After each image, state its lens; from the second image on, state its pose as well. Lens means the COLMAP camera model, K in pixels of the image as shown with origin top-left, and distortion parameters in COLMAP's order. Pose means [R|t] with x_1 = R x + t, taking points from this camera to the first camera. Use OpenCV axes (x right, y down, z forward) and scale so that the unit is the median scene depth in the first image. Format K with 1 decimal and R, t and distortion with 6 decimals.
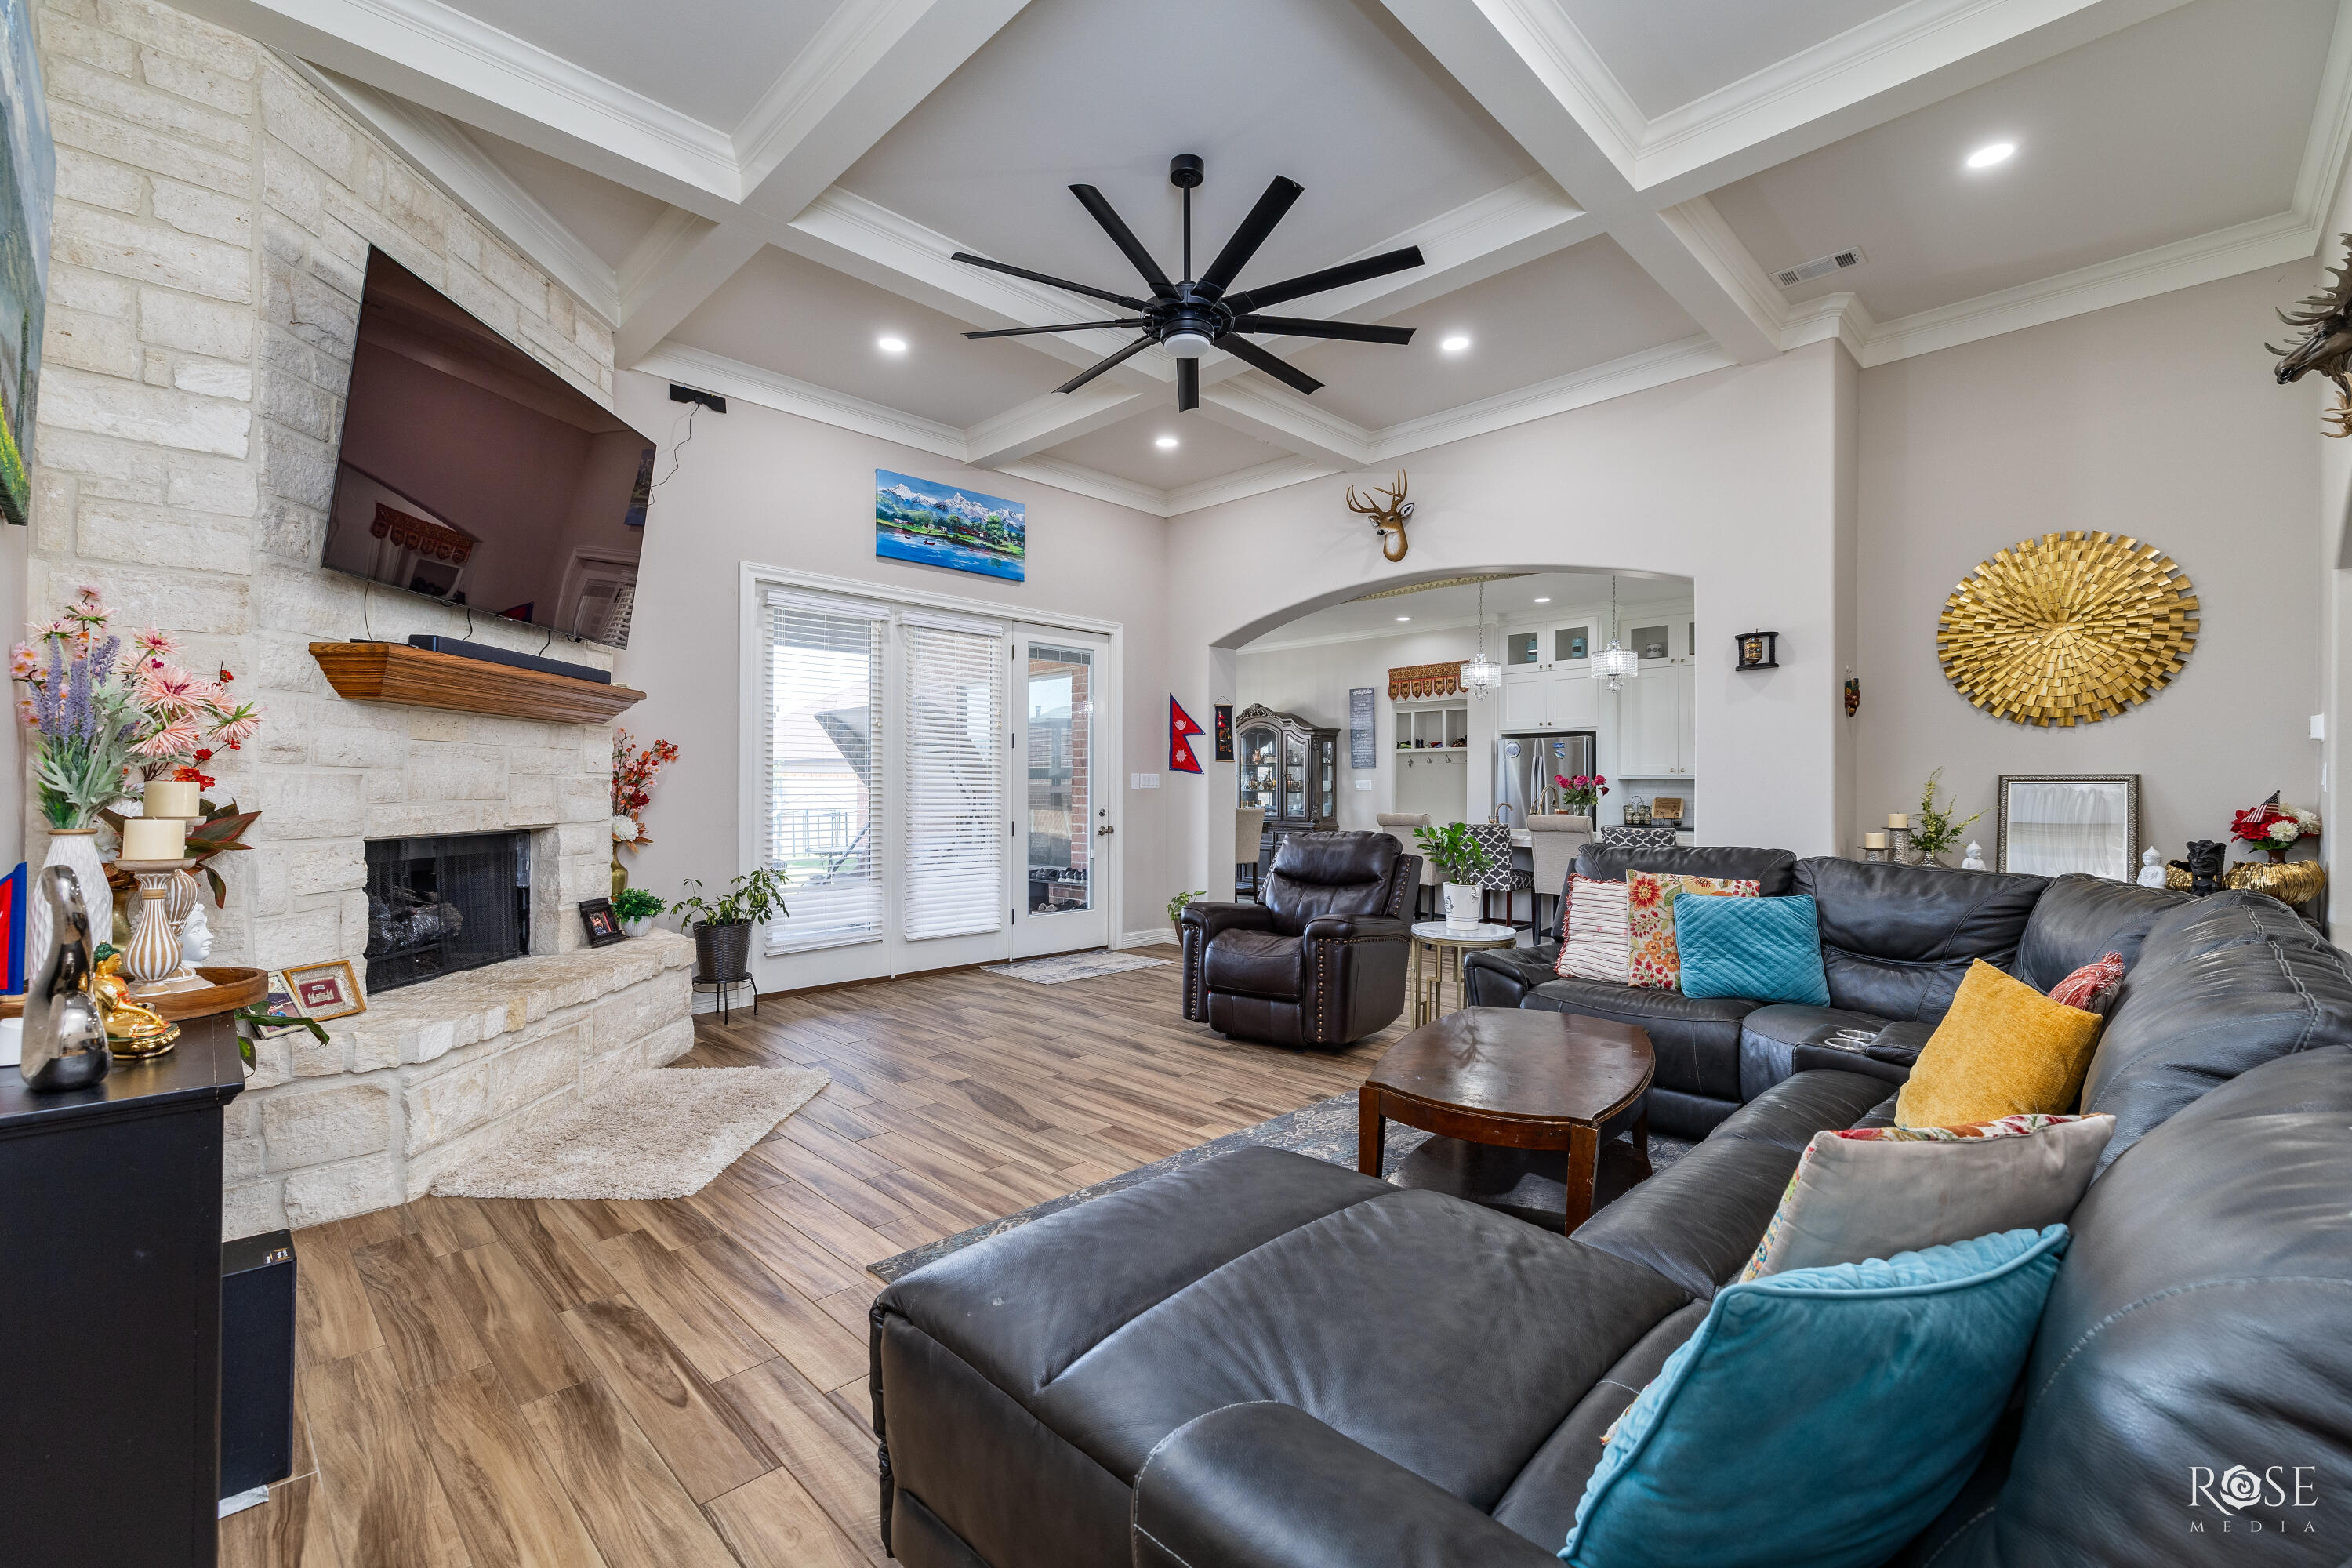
lens RADIAL K [[995.0, 0, 1187.3], [0, 995.0, 784.7], [0, 0, 1]] dist [0.001343, 0.000475]
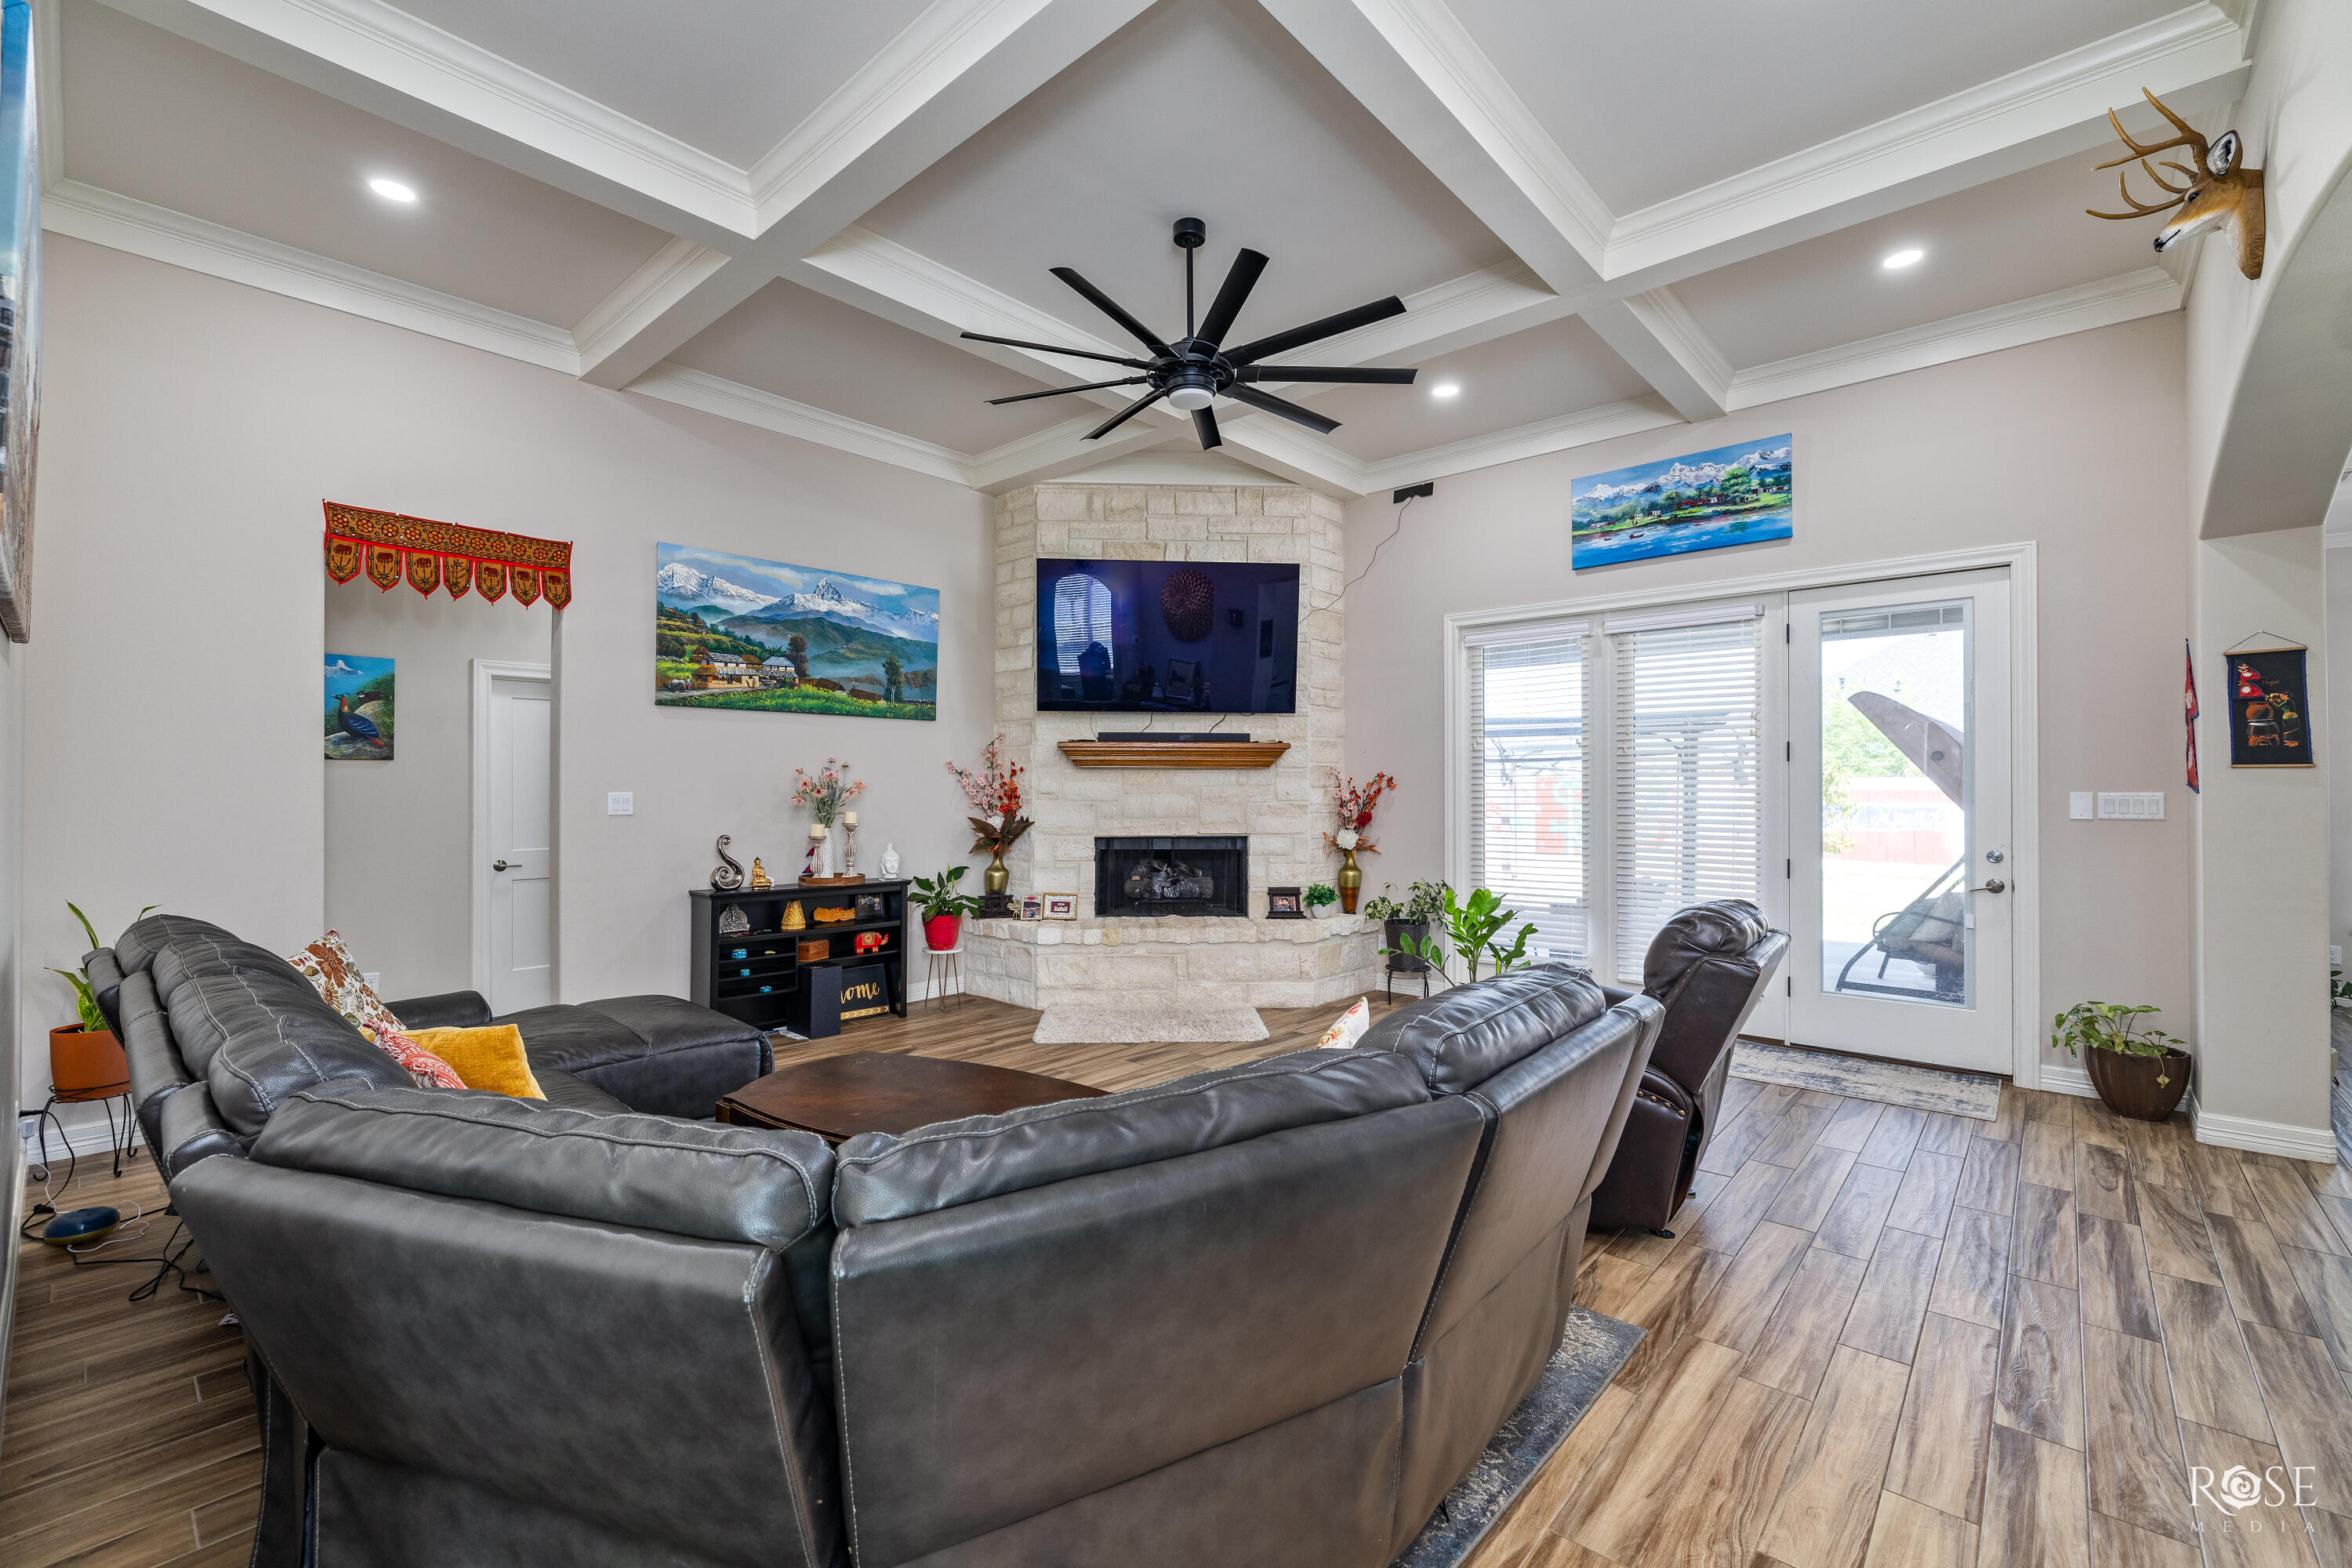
lens RADIAL K [[995.0, 0, 1171.6], [0, 995.0, 785.6], [0, 0, 1]] dist [0.001343, 0.000475]
pose [[0.037808, -0.008443, -0.999249, 0.617772], [0.003622, 0.999959, -0.008312, -0.015539], [0.999278, -0.003305, 0.037837, 0.563305]]
